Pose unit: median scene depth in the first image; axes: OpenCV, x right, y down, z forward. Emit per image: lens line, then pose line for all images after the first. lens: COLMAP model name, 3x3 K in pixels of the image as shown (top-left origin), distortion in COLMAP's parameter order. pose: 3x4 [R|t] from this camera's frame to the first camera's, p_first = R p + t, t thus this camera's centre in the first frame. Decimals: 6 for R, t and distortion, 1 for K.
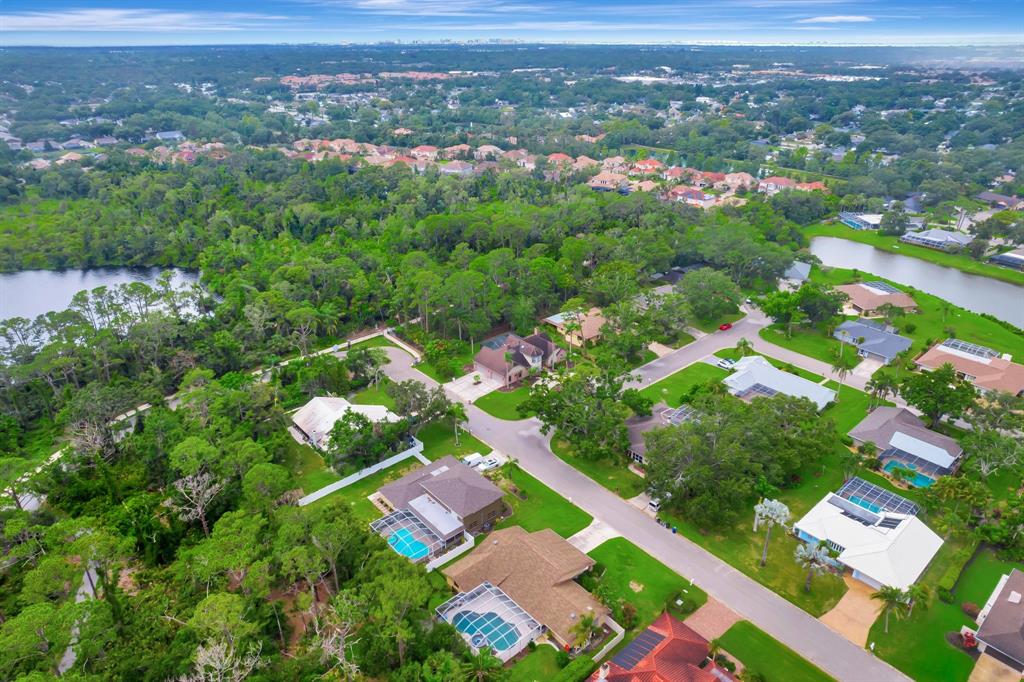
lens RADIAL K [[649.1, 0, 512.0], [0, 649.1, 341.0], [0, 0, 1]] dist [-0.001258, 0.000186]
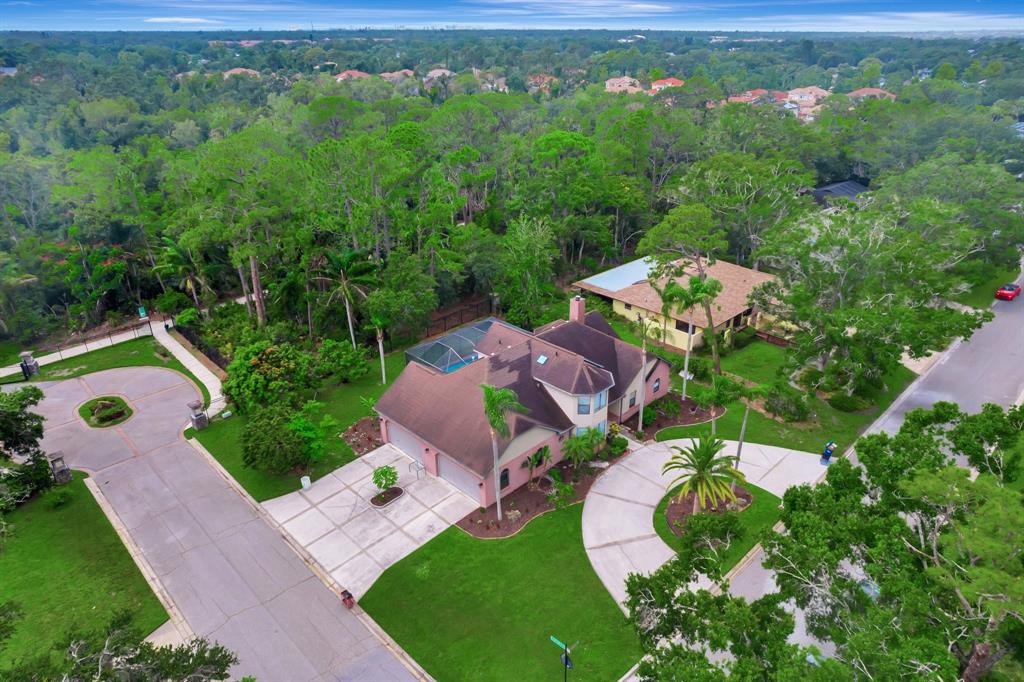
lens RADIAL K [[649.1, 0, 512.0], [0, 649.1, 341.0], [0, 0, 1]] dist [-0.001258, 0.000186]
pose [[0.998233, -0.029934, 0.051336, -0.011821], [0.029880, 0.999552, 0.001823, -0.000503], [-0.051368, -0.000286, 0.998680, 0.693203]]
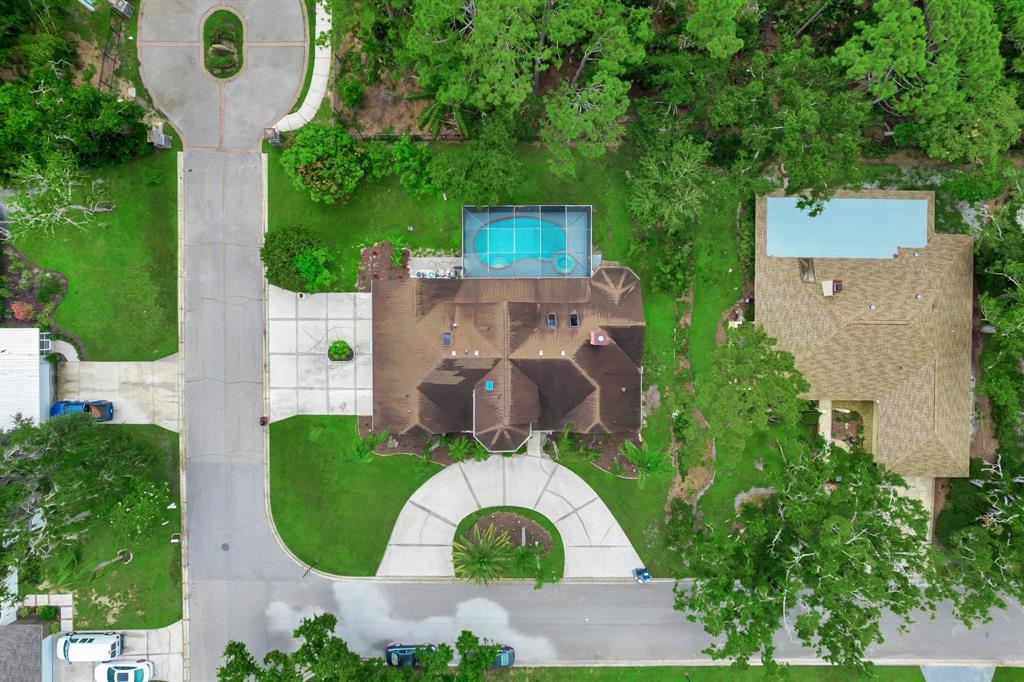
lens RADIAL K [[649.1, 0, 512.0], [0, 649.1, 341.0], [0, 0, 1]] dist [-0.001258, 0.000186]
pose [[0.752161, 0.658642, 0.021088, 0.004436], [-0.295778, 0.308832, 0.903957, -0.275179], [0.588871, -0.686159, 0.427103, 0.877029]]
